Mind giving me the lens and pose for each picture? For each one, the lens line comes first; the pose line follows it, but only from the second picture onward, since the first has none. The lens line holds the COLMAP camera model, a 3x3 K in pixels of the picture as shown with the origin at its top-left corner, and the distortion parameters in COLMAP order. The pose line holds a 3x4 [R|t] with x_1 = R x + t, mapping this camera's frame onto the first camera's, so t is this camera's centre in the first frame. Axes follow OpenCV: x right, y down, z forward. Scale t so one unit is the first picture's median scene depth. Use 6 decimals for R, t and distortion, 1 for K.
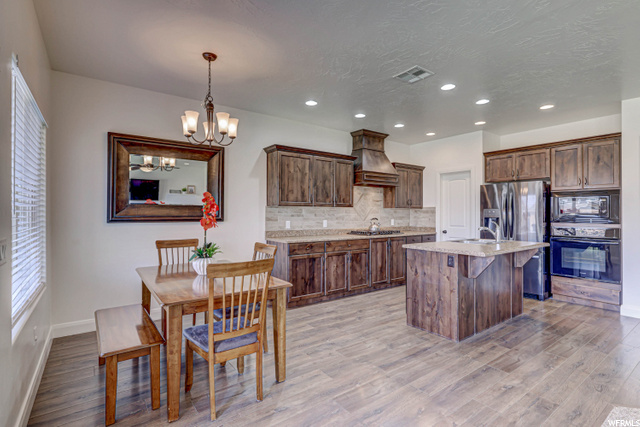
lens RADIAL K [[312.2, 0, 320.0], [0, 312.2, 213.0], [0, 0, 1]] dist [-0.001432, -0.000027]
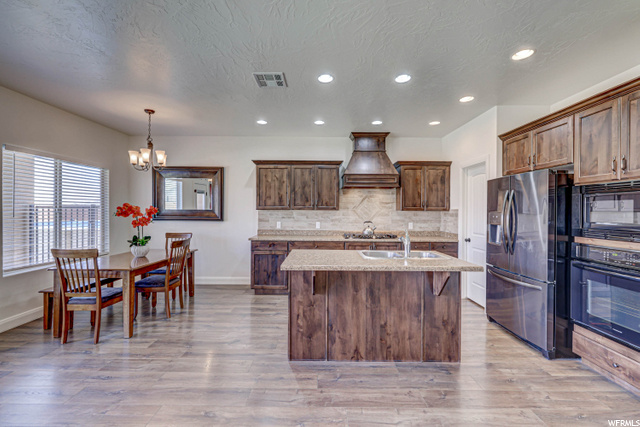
lens RADIAL K [[268.9, 0, 317.6], [0, 268.9, 211.0], [0, 0, 1]] dist [0.004470, 0.000240]
pose [[0.798631, 0.002181, -0.601817, 0.650343], [-0.003652, 0.999993, -0.001223, -0.015864], [0.601810, 0.003175, 0.798633, 0.275451]]
